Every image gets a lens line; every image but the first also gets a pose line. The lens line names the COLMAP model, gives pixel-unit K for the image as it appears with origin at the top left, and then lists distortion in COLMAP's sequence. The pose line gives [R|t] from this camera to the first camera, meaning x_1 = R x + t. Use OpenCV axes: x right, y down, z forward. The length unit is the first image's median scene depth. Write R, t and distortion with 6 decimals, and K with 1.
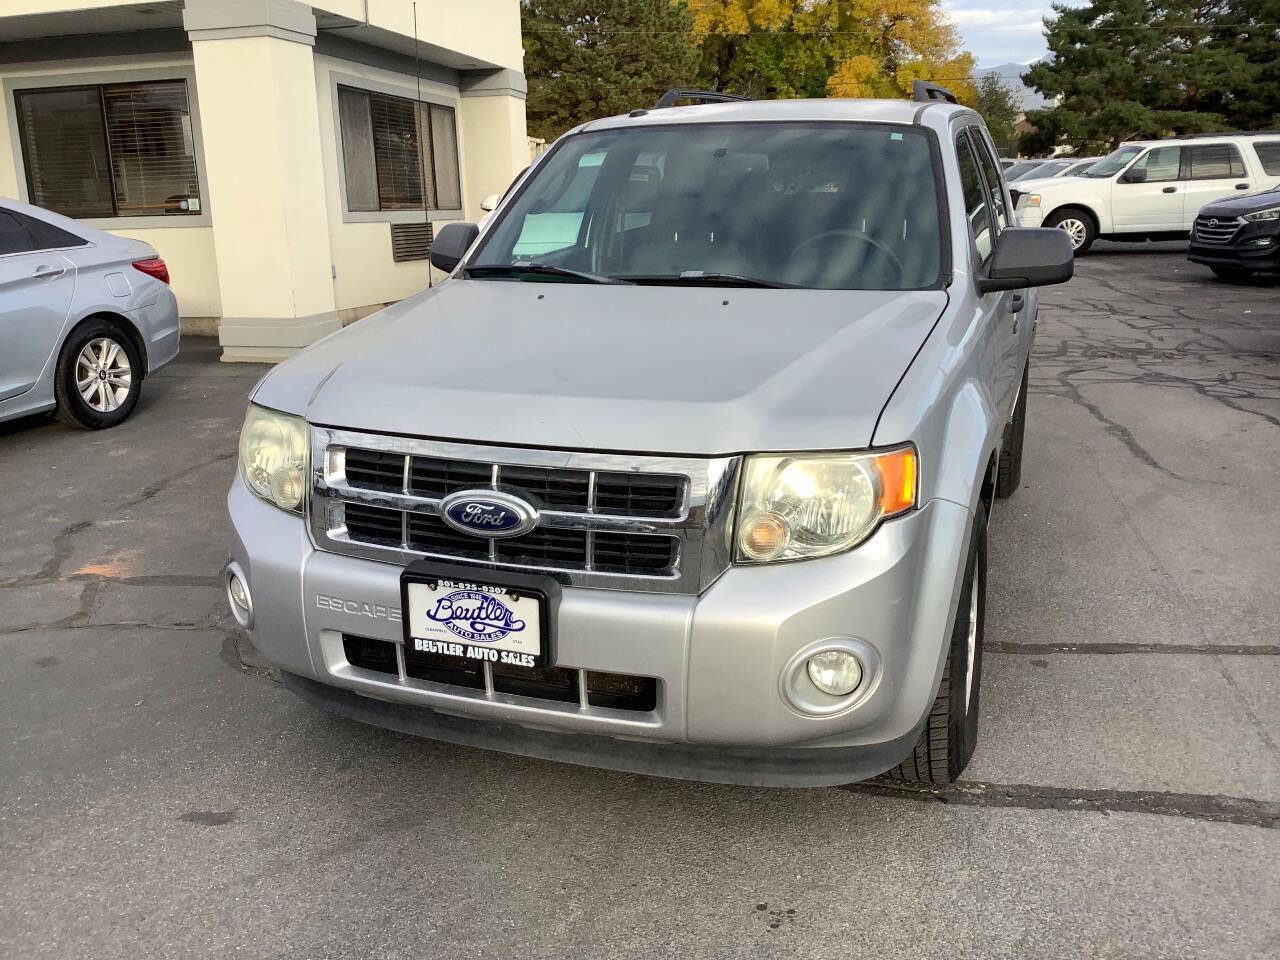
lens RADIAL K [[1147.8, 0, 640.0], [0, 1147.8, 480.0], [0, 0, 1]] dist [0.093564, -0.154553]
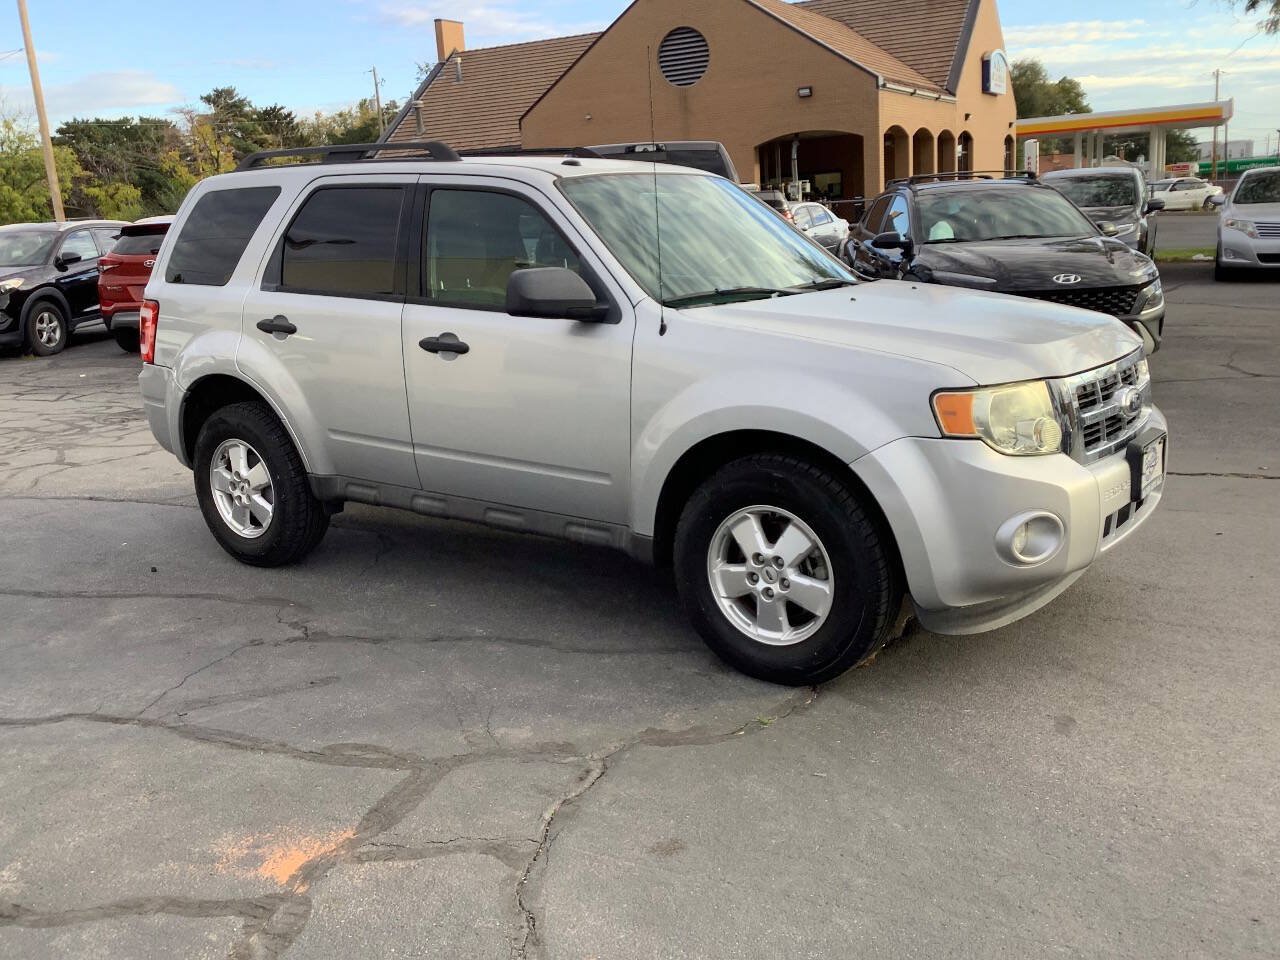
lens RADIAL K [[1144.6, 0, 637.5], [0, 1144.6, 477.7], [0, 0, 1]] dist [0.118339, -0.221378]
pose [[0.272240, -0.215070, 0.937886, -1.519792], [0.286702, 0.948560, 0.134297, -0.231846], [-0.918524, 0.232333, 0.319897, 0.941555]]
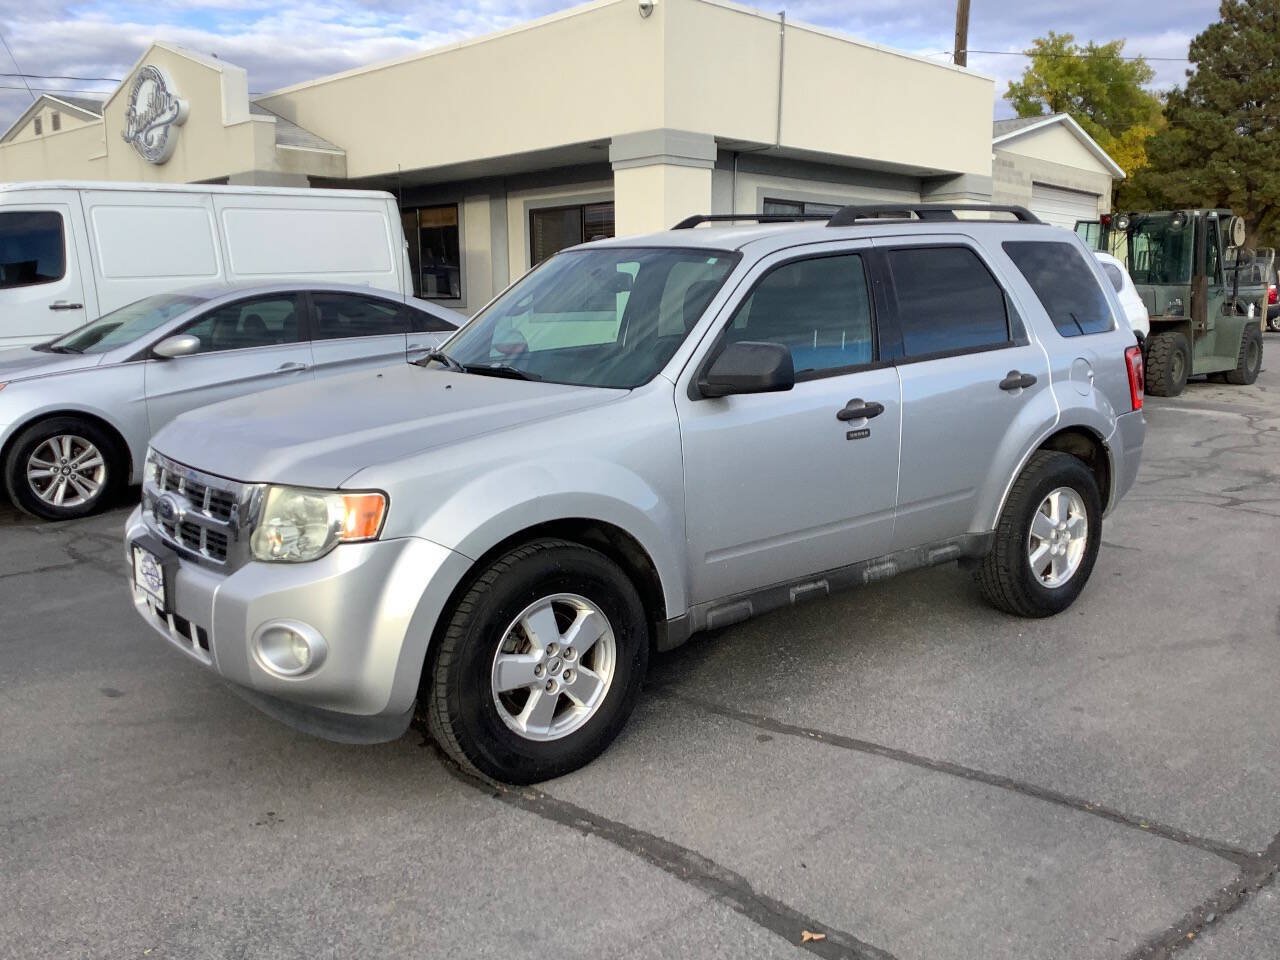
lens RADIAL K [[1141.7, 0, 637.5], [0, 1141.7, 475.7], [0, 0, 1]] dist [0.111831, -0.187716]
pose [[0.853612, 0.098785, -0.511457, 0.975831], [-0.139235, 0.989398, -0.041283, -0.030456], [0.501956, 0.106452, 0.858317, -0.009282]]
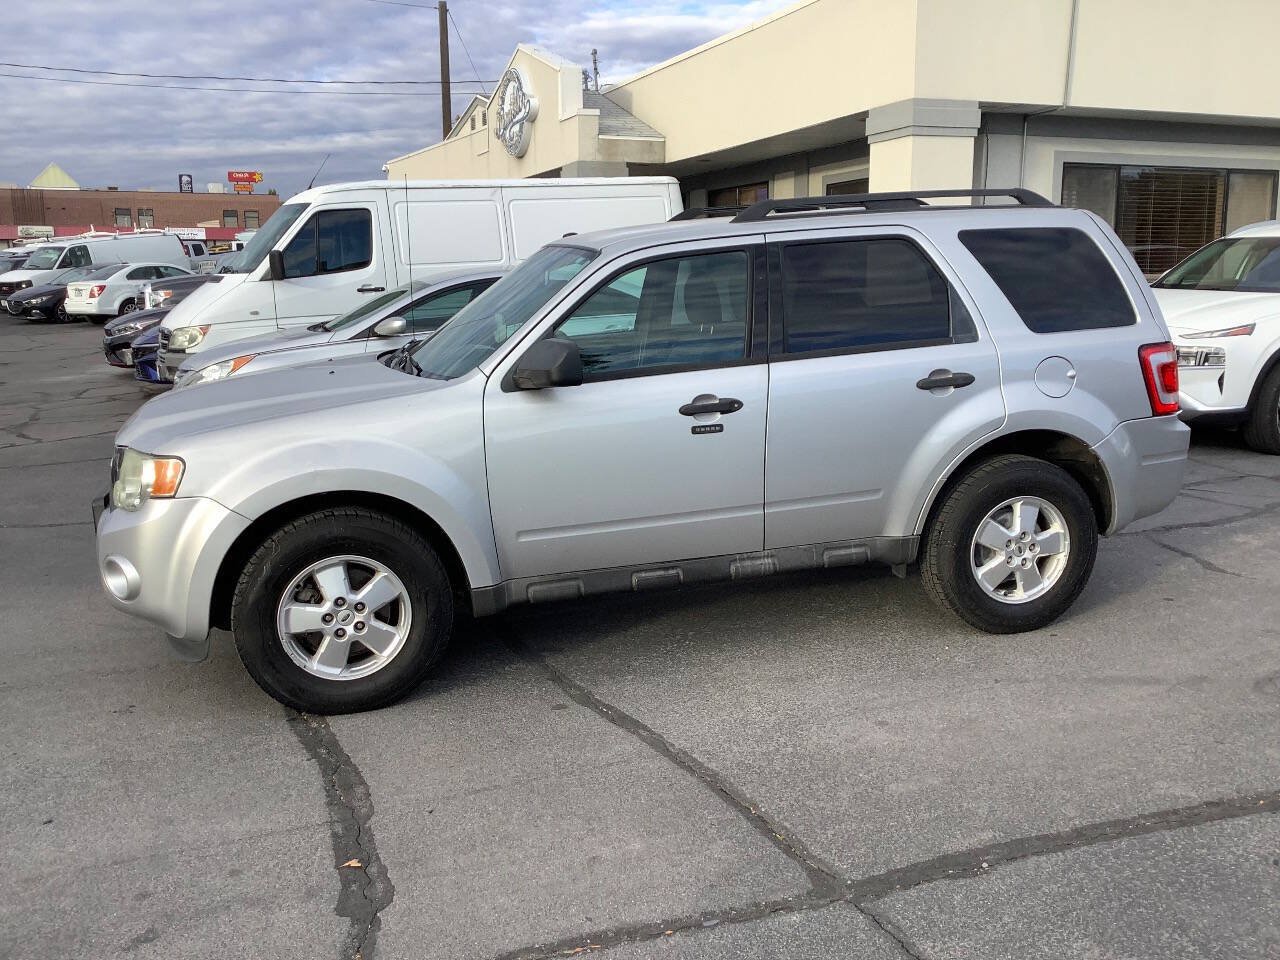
lens RADIAL K [[1151.6, 0, 637.4], [0, 1151.6, 478.8], [0, 0, 1]] dist [0.100383, -0.177587]
pose [[0.583210, 0.159191, -0.796571, 1.629256], [-0.194621, 0.979432, 0.053243, -0.184185], [0.788663, 0.123977, 0.602196, 0.421279]]
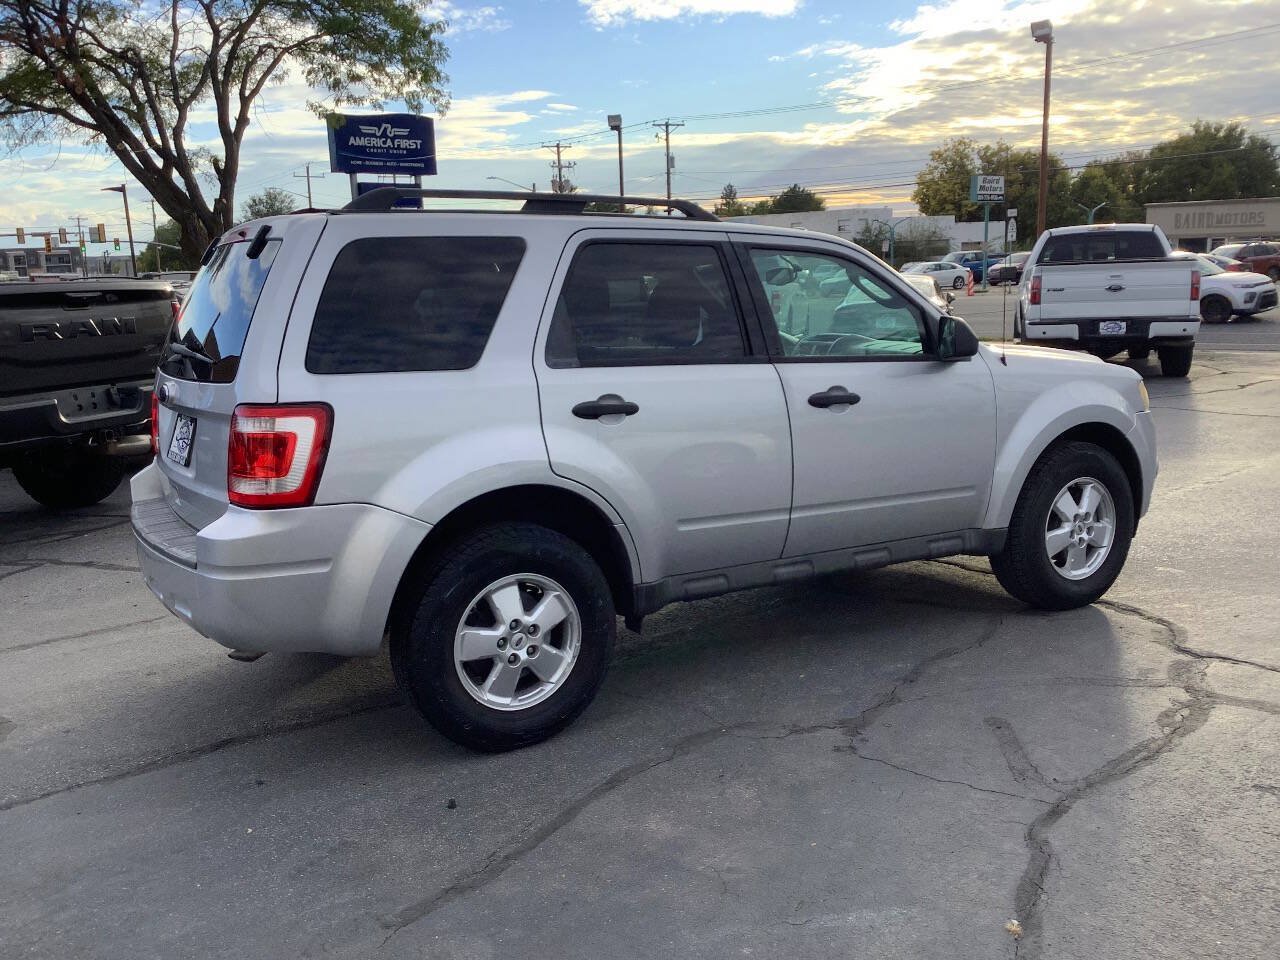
lens RADIAL K [[1147.8, 0, 640.0], [0, 1147.8, 480.0], [0, 0, 1]] dist [0.093564, -0.154553]
pose [[-0.775798, -0.069316, 0.627163, -0.896720], [0.203722, 0.913201, 0.352933, -0.759061], [-0.597189, 0.401571, -0.694338, 2.873237]]
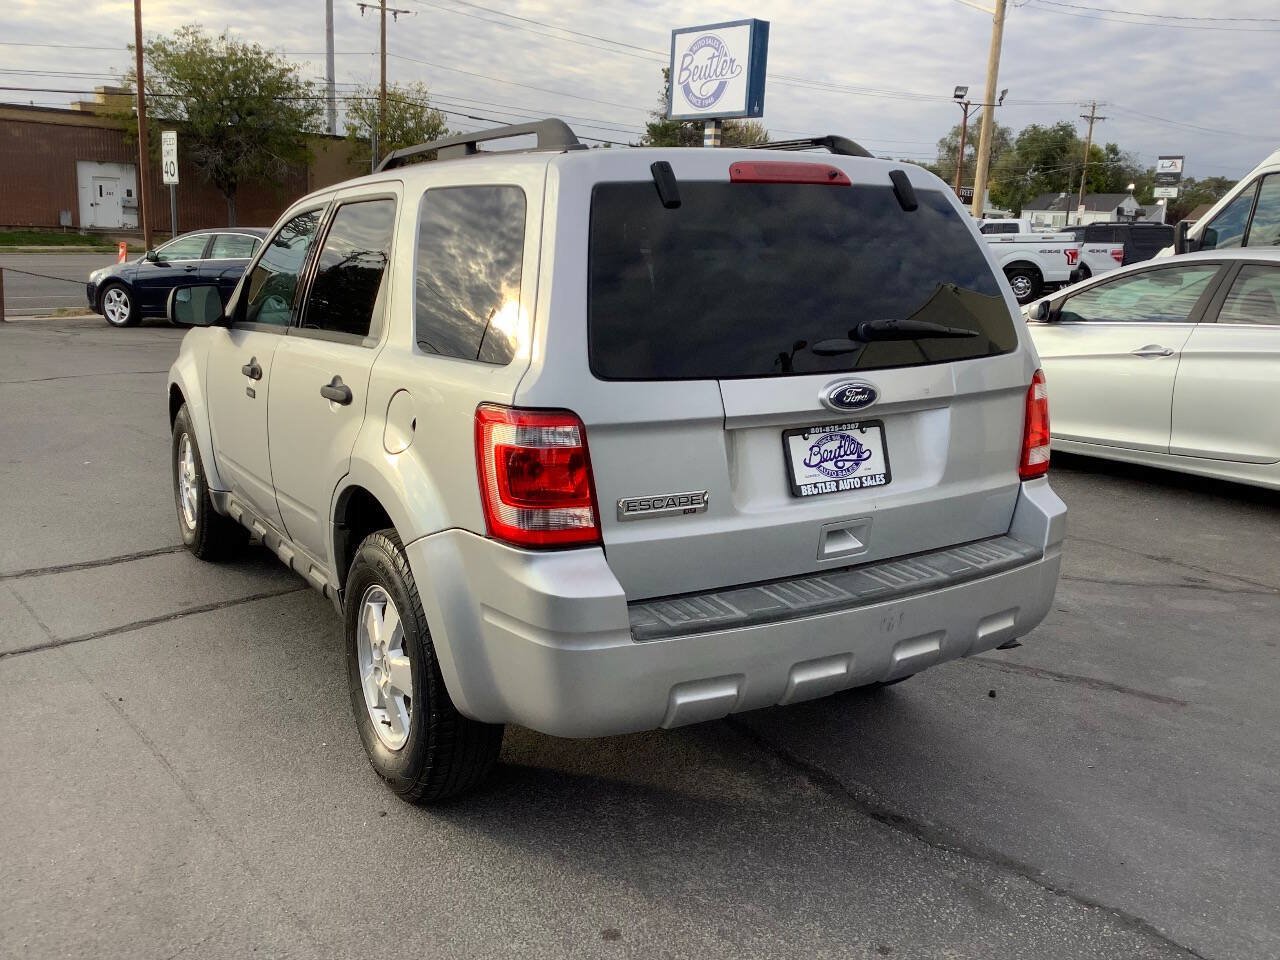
lens RADIAL K [[1151.6, 0, 637.4], [0, 1151.6, 478.8], [0, 0, 1]] dist [0.100383, -0.177587]
pose [[-0.624669, 0.168810, -0.762425, 1.300148], [-0.206605, 0.905834, 0.369838, -0.738475], [0.753063, 0.388547, -0.530969, 2.614533]]
